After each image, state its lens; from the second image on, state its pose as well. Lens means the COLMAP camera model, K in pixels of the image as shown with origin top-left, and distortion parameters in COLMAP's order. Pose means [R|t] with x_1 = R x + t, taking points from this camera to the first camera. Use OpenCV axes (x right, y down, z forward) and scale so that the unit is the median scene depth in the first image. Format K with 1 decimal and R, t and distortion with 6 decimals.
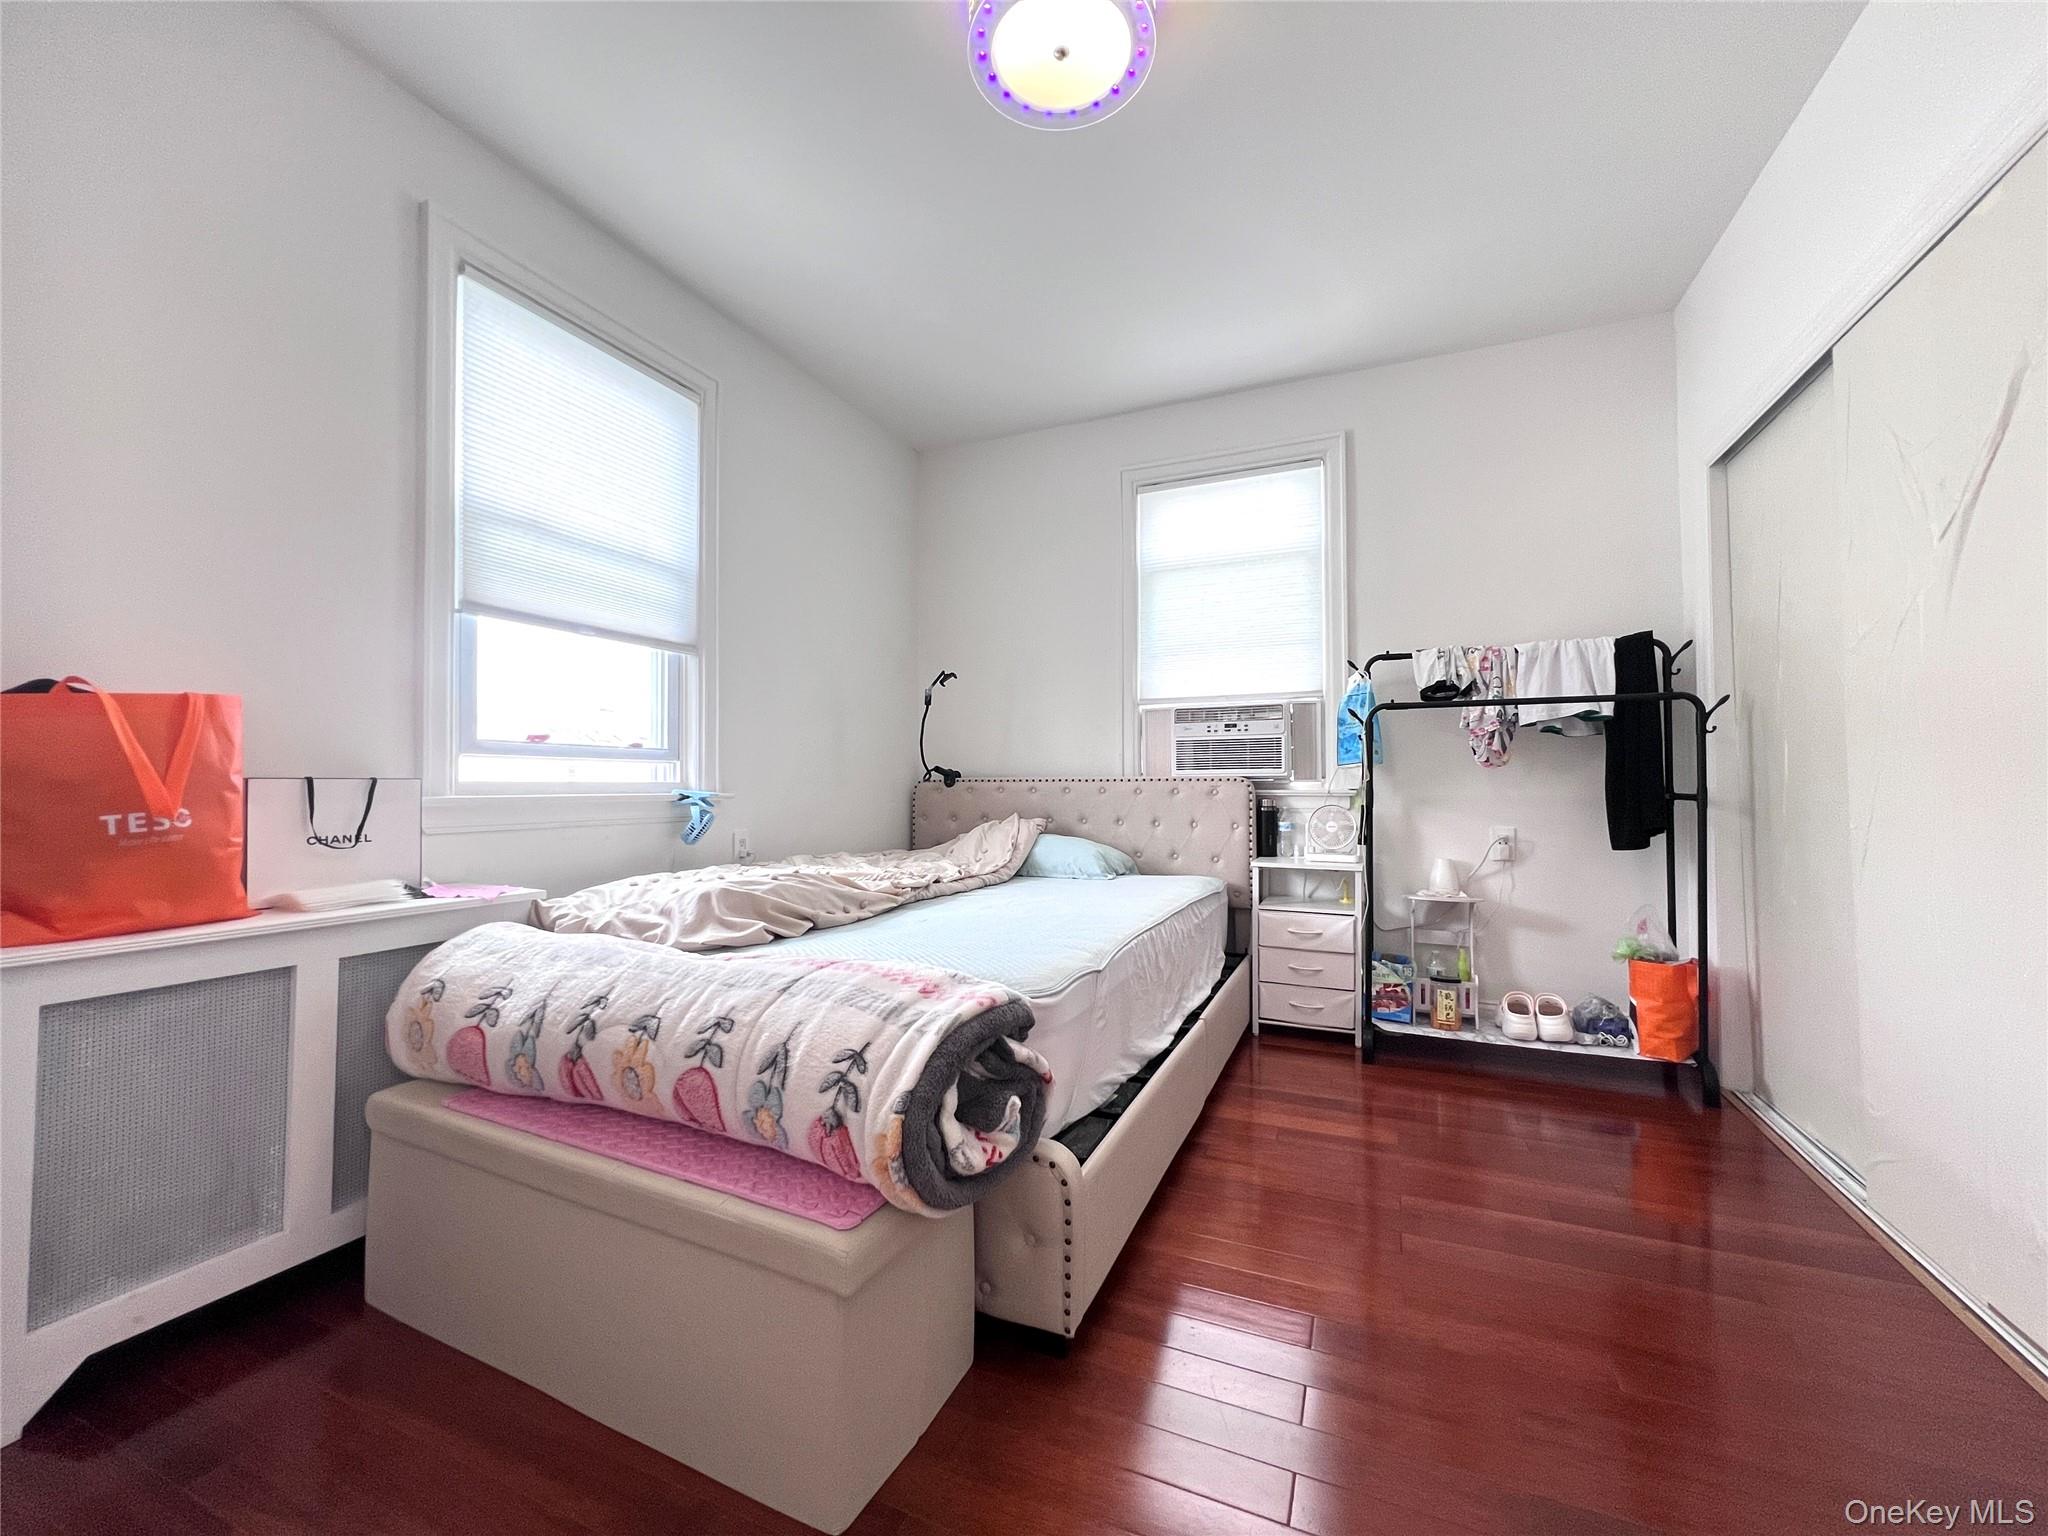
lens RADIAL K [[818.1, 0, 1027.1], [0, 818.1, 769.9], [0, 0, 1]] dist [-0.000440, 0.000460]
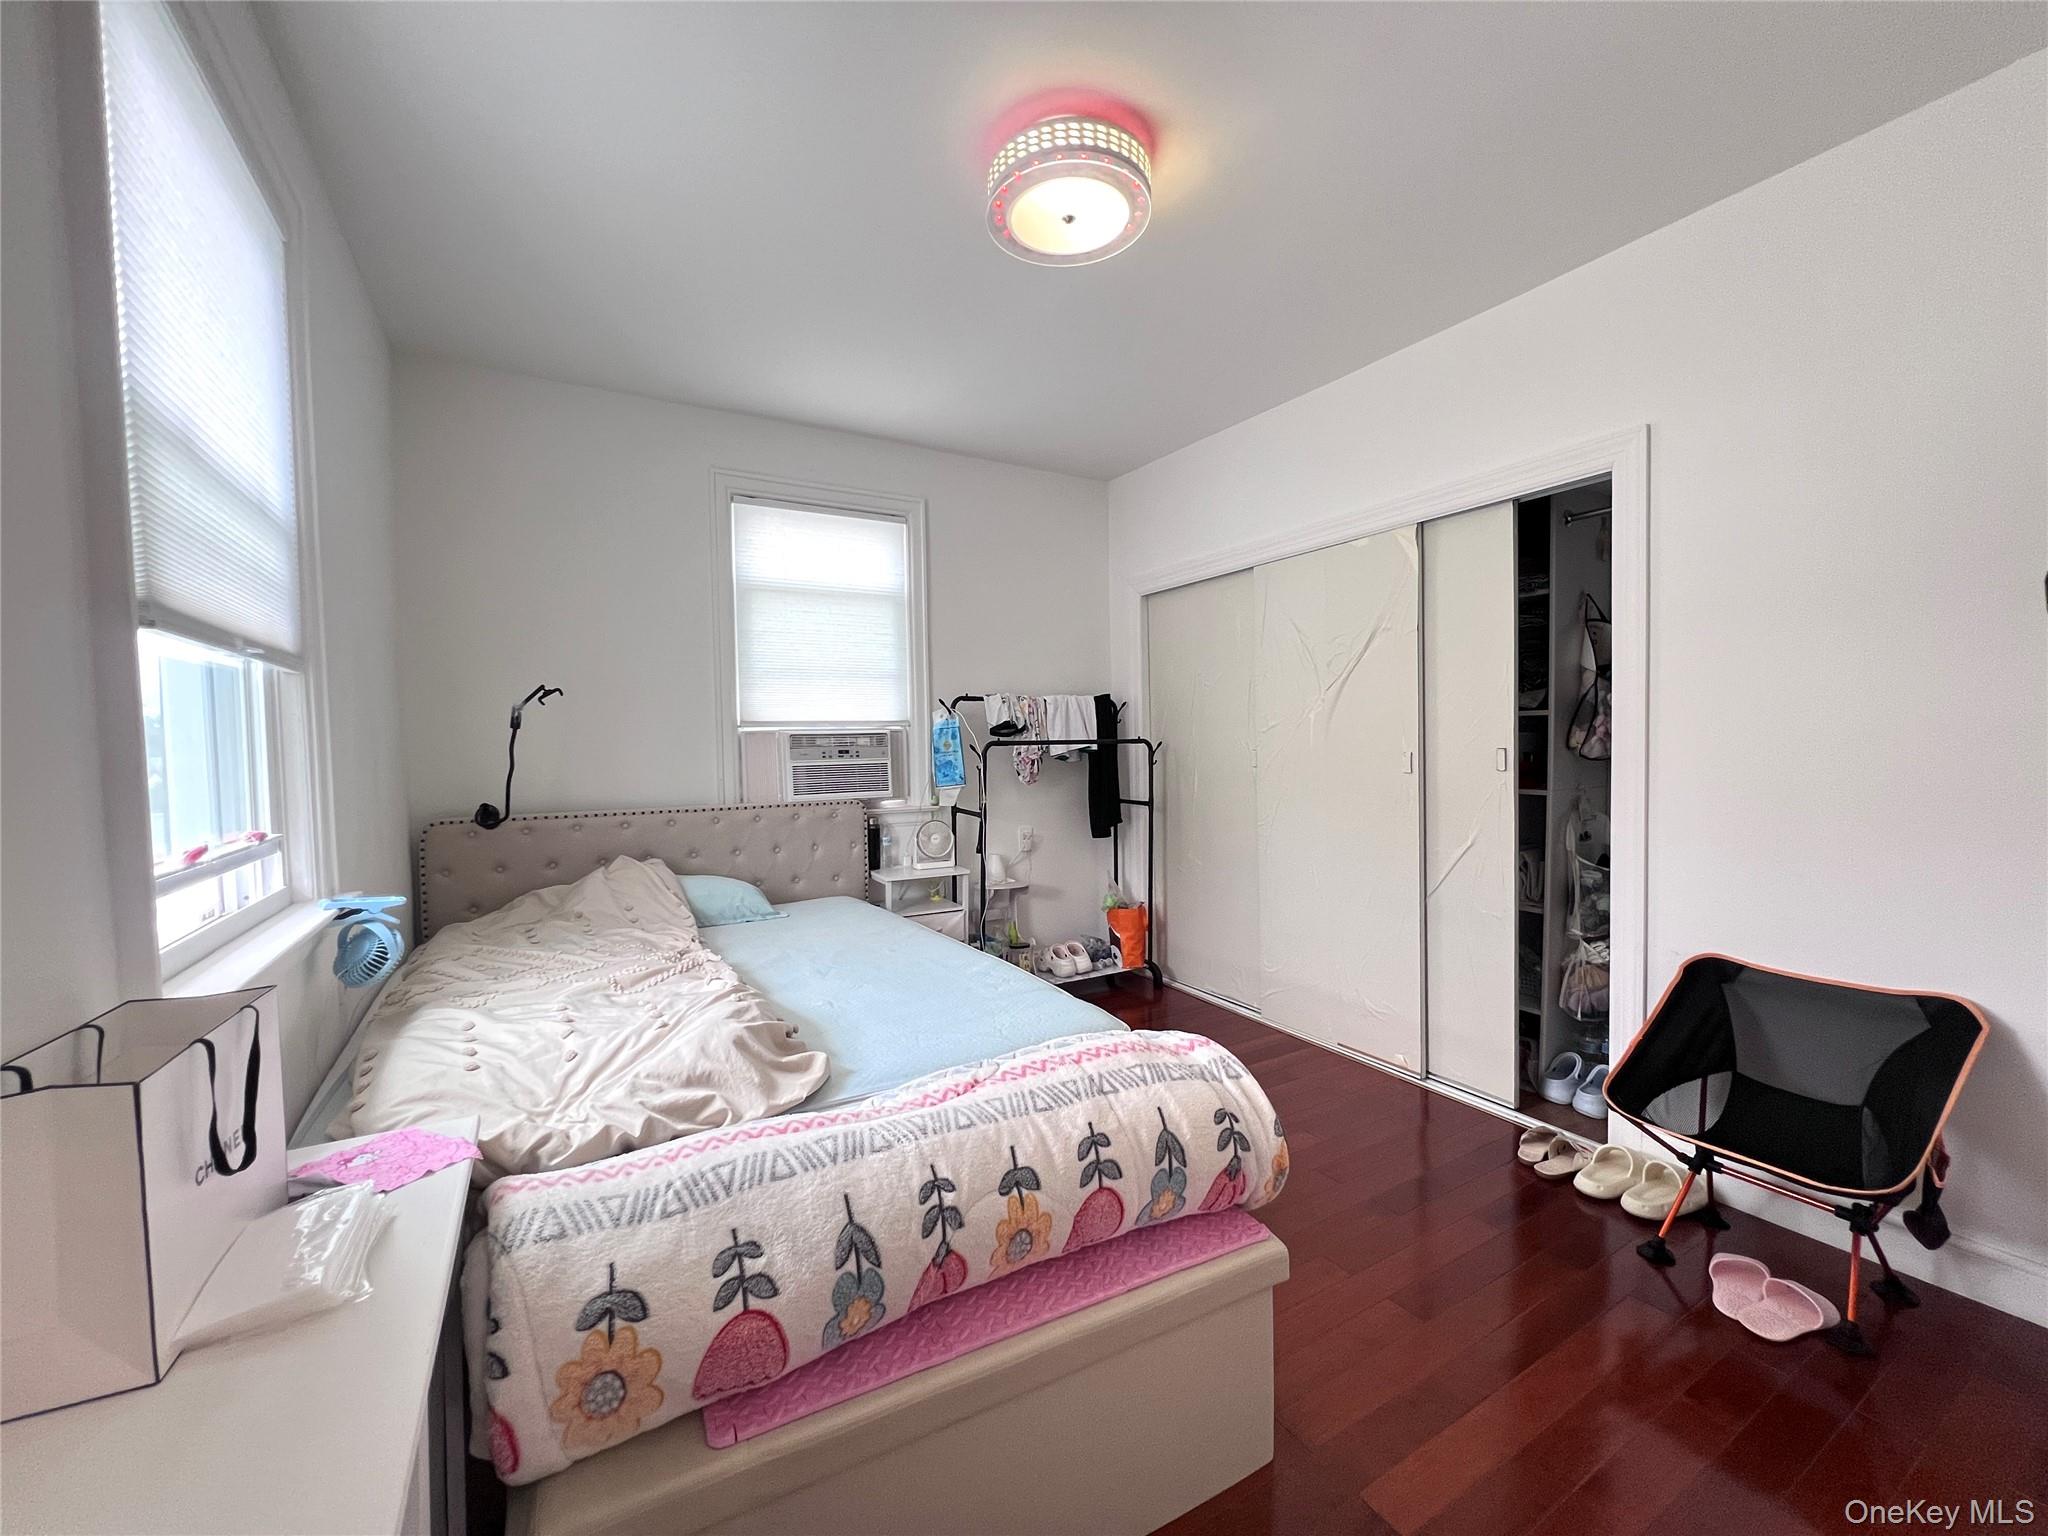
lens RADIAL K [[818.1, 0, 1027.1], [0, 818.1, 769.9], [0, 0, 1]] dist [-0.000440, 0.000460]
pose [[0.587021, -0.035346, 0.808800, -0.522168], [-0.003088, 0.998941, 0.045897, -0.088201], [-0.809566, -0.029440, 0.586290, 0.196309]]
